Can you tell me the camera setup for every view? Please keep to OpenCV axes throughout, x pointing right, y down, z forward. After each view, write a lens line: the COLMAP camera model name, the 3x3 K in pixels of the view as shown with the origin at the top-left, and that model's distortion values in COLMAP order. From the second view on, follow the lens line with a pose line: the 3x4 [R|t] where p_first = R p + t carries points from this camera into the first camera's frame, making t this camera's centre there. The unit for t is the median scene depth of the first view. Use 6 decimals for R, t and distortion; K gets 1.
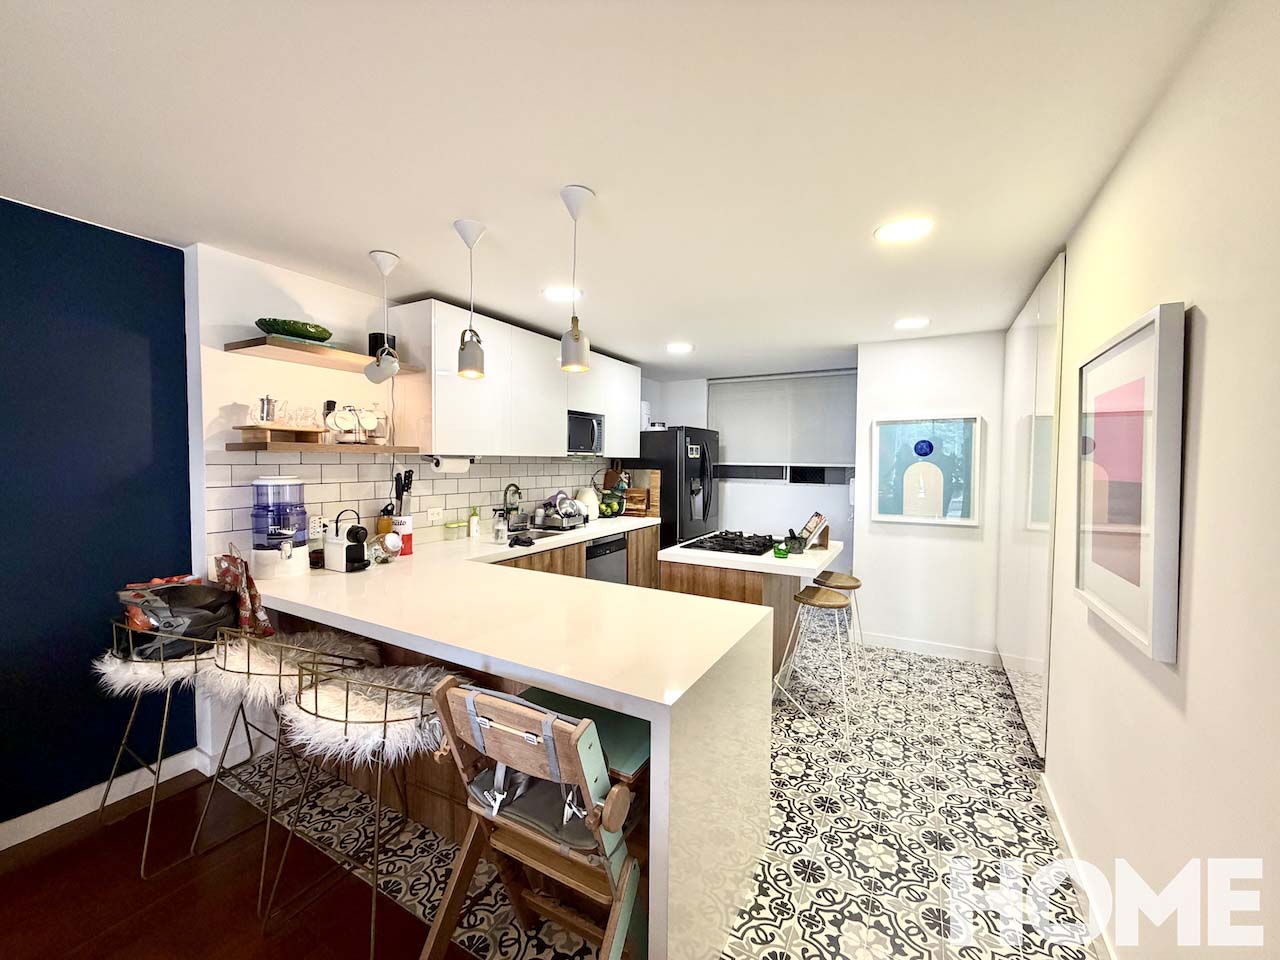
lens RADIAL K [[509.0, 0, 636.7], [0, 509.0, 475.0], [0, 0, 1]] dist [0.001572, 0.000058]
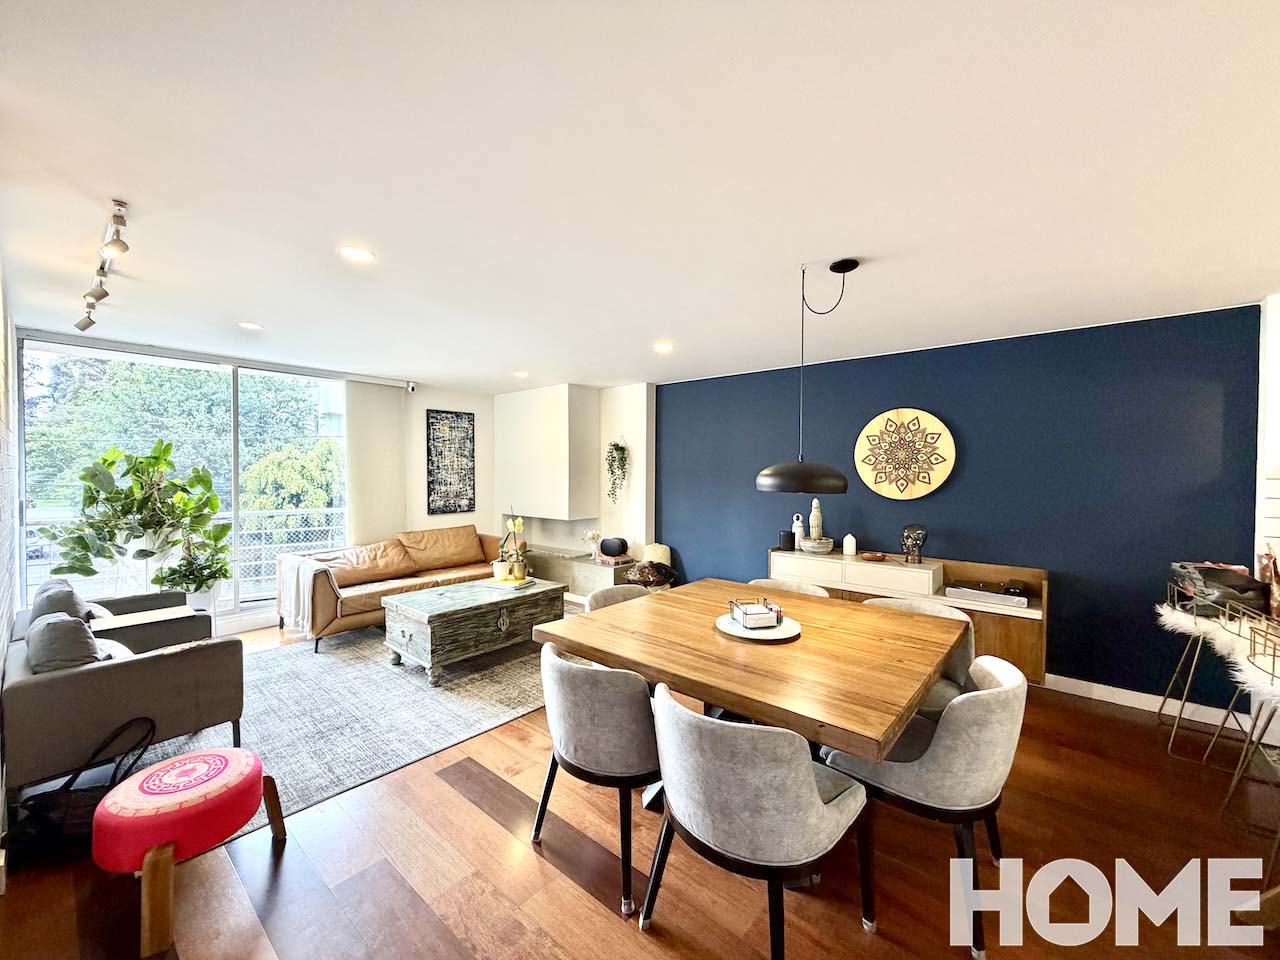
lens RADIAL K [[509.0, 0, 633.7], [0, 509.0, 479.7], [0, 0, 1]] dist [0.001572, 0.000058]
pose [[-0.201170, 0.013908, -0.979458, 0.590364], [-0.031133, 0.999303, 0.020584, 0.002975], [0.979061, 0.034635, -0.200597, -0.202652]]
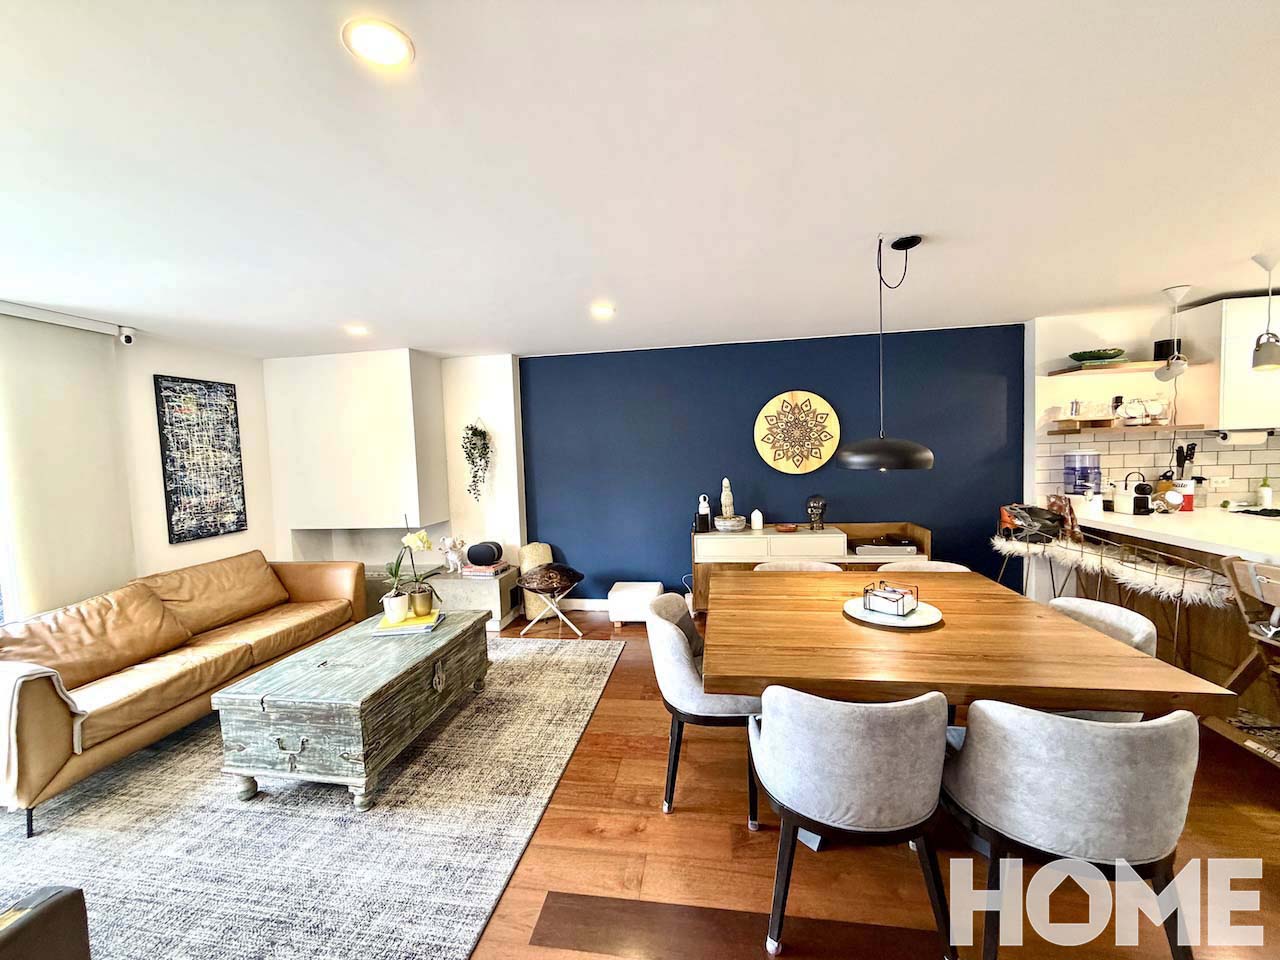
lens RADIAL K [[509.0, 0, 634.6], [0, 509.0, 479.4], [0, 0, 1]] dist [0.001572, 0.000058]
pose [[0.343045, 0.034615, -0.938681, 0.311704], [0.012338, 0.999069, 0.041351, 0.011418], [0.939238, -0.025766, 0.342299, -0.853978]]
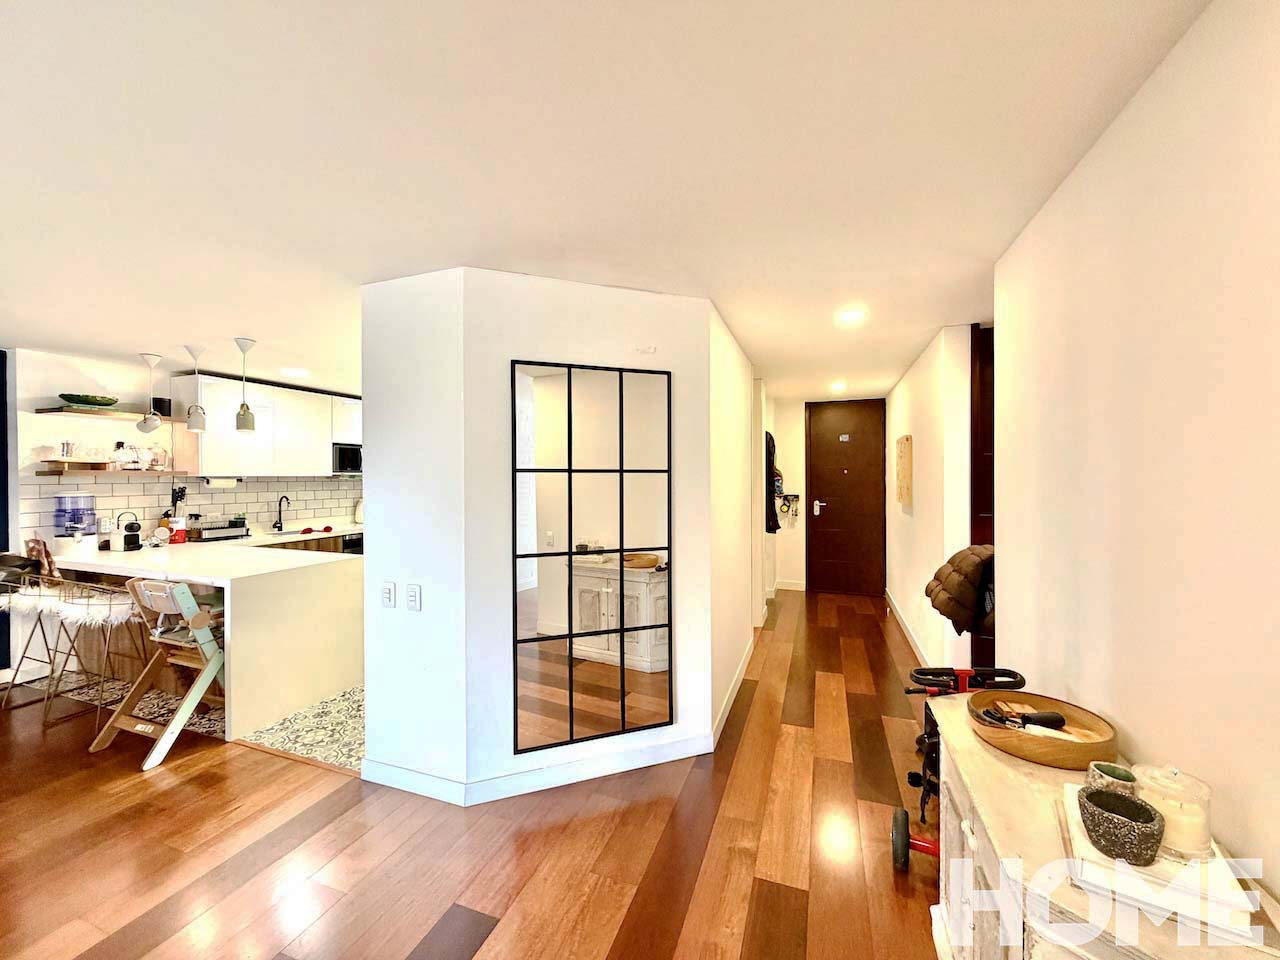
lens RADIAL K [[509.0, 0, 630.9], [0, 509.0, 476.7], [0, 0, 1]] dist [0.001572, 0.000058]
pose [[0.988675, -0.007585, 0.149879, 0.768676], [0.011328, 0.999644, -0.024136, 0.014281], [-0.149642, 0.025561, 0.988410, -0.827148]]
